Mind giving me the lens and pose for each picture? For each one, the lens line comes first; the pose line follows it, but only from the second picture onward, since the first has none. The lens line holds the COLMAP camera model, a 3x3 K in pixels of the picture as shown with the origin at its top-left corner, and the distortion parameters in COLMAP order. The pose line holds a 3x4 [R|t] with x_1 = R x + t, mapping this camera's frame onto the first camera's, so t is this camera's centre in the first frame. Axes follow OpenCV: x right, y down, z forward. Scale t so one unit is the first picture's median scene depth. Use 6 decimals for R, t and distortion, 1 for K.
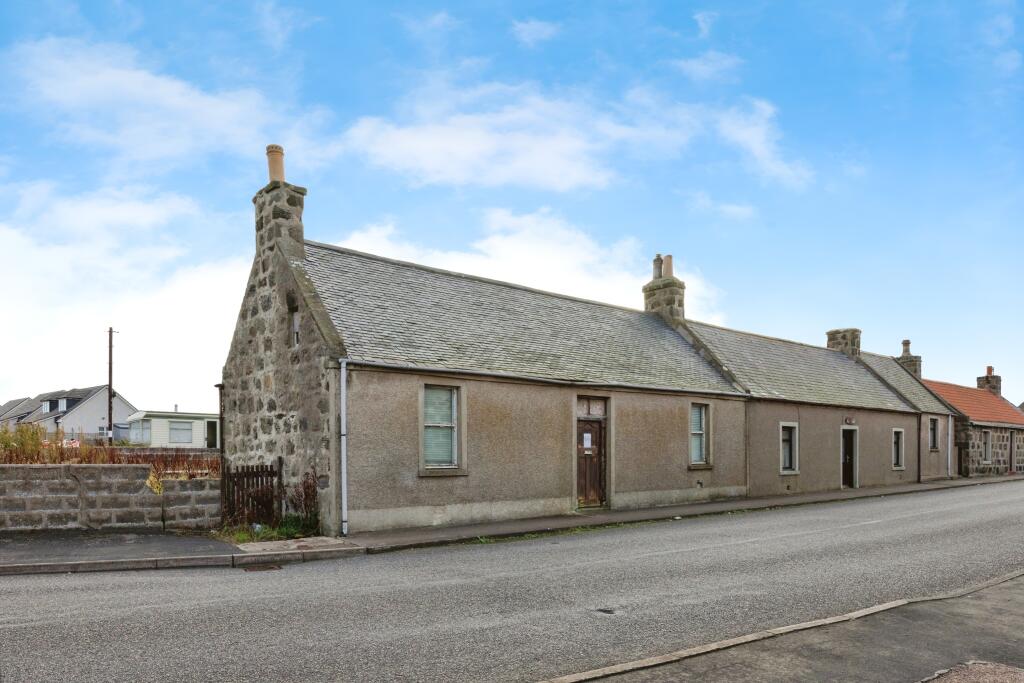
lens RADIAL K [[765.2, 0, 272.8], [0, 765.2, 432.7], [0, 0, 1]] dist [-0.007484, -0.001647]
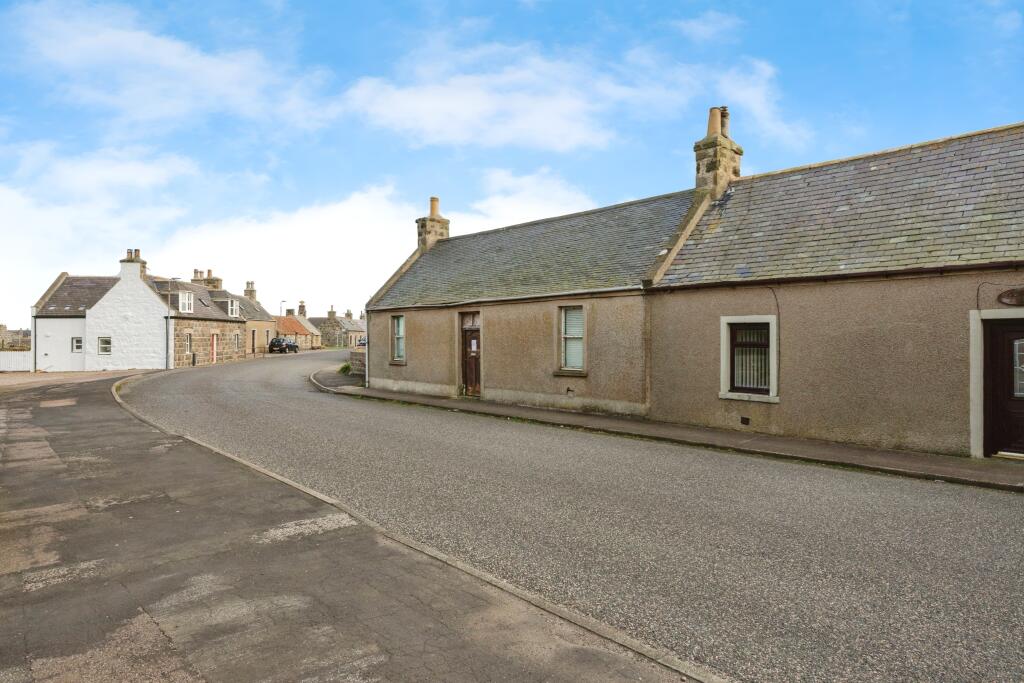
lens RADIAL K [[497.6, 0, 483.1], [0, 497.6, 337.3], [0, 0, 1]] dist [-0.002031, -0.000410]
pose [[0.171865, -0.011280, -0.985056, 1.140726], [0.017866, 0.999806, -0.008331, 0.003417], [0.984959, -0.016167, 0.172033, 0.788296]]
